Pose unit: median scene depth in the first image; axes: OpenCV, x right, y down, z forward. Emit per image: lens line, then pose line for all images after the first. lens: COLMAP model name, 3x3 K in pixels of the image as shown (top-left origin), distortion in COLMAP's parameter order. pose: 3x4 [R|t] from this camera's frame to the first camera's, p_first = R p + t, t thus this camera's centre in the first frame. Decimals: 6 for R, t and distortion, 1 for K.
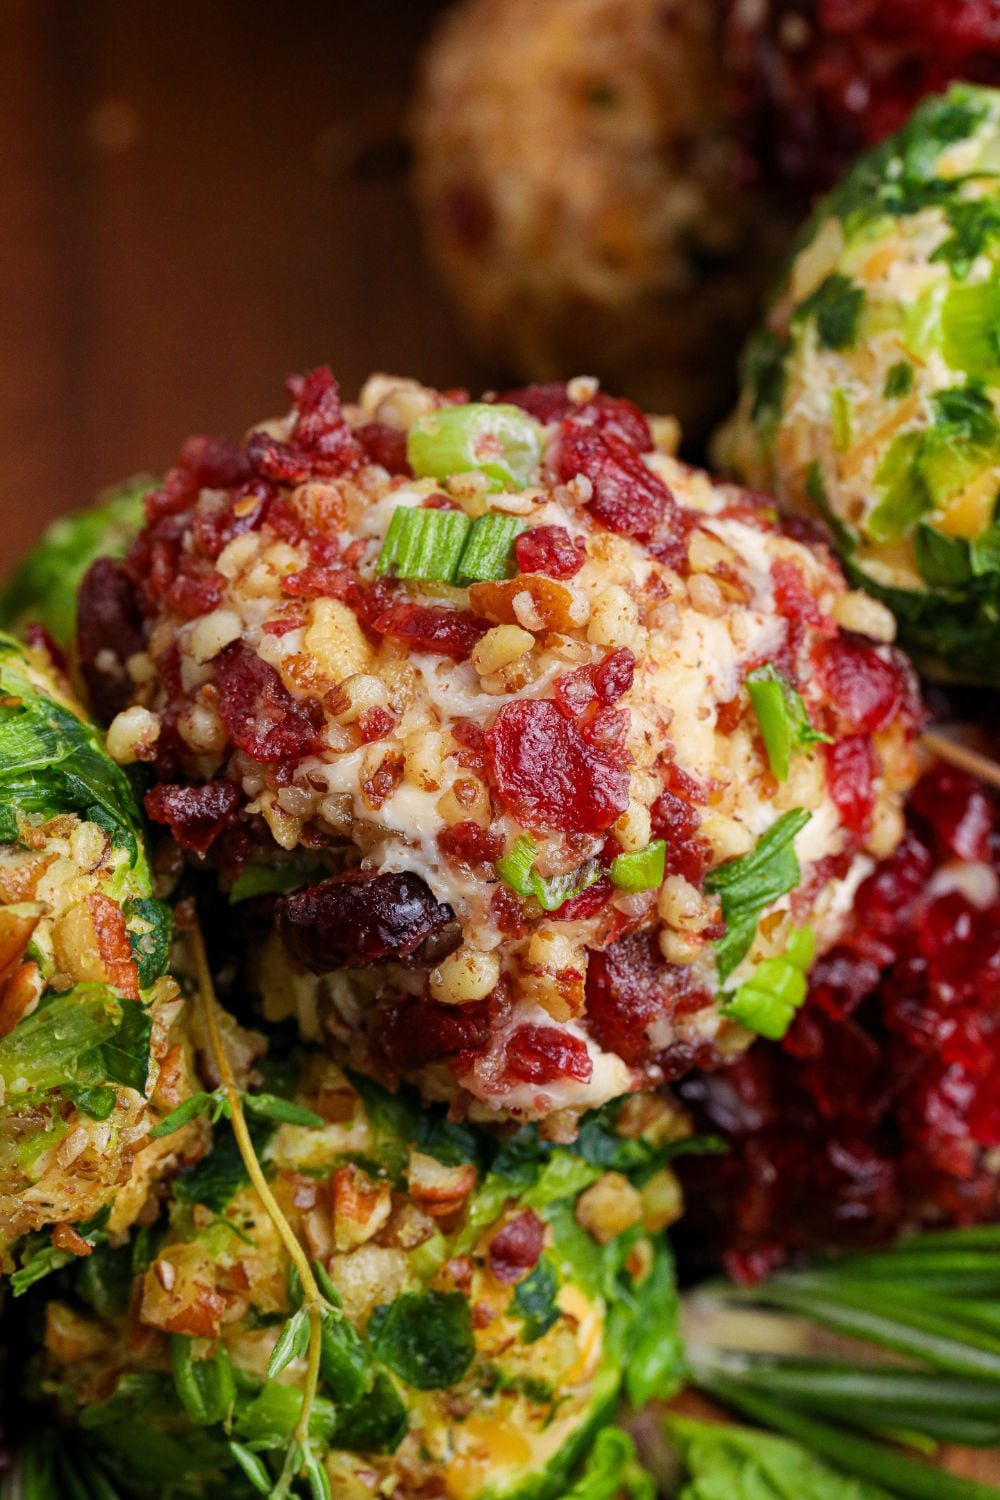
lens RADIAL K [[6869.8, 0, 504.1], [0, 6869.8, 746.6], [0, 0, 1]] dist [0.010575, 0.000000]
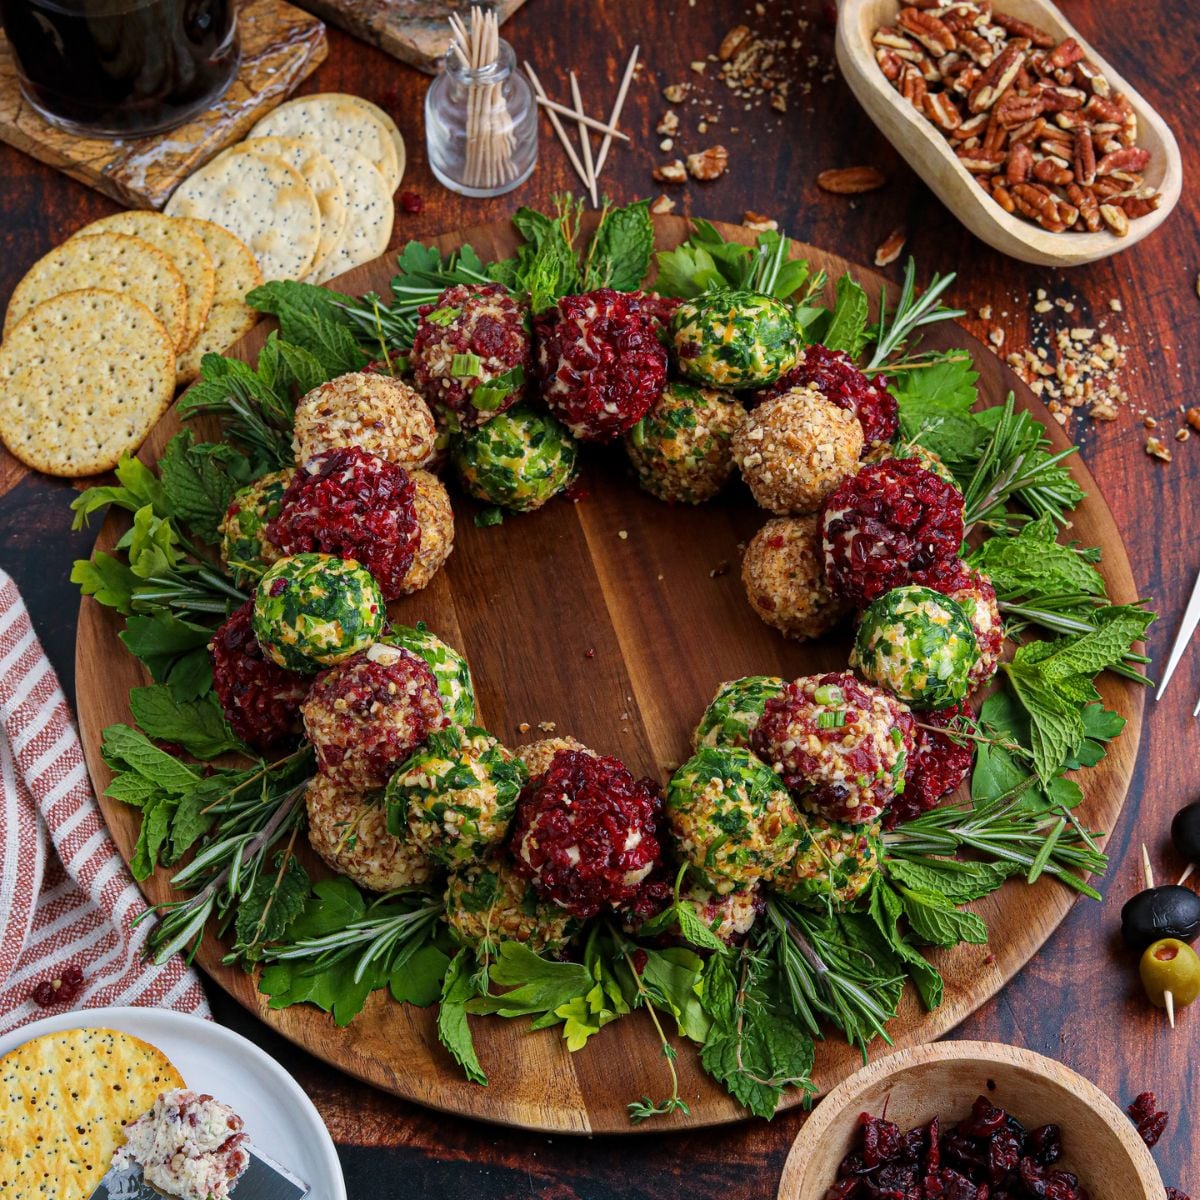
lens RADIAL K [[2765.3, 0, 602.4], [0, 2765.3, 601.0], [0, 0, 1]] dist [-0.106909, 0.000000]
pose [[0.969761, -0.205400, 0.131811, -0.424037], [0.181850, 0.968337, 0.171037, -0.494454], [-0.162769, -0.141895, 0.976408, -0.956030]]
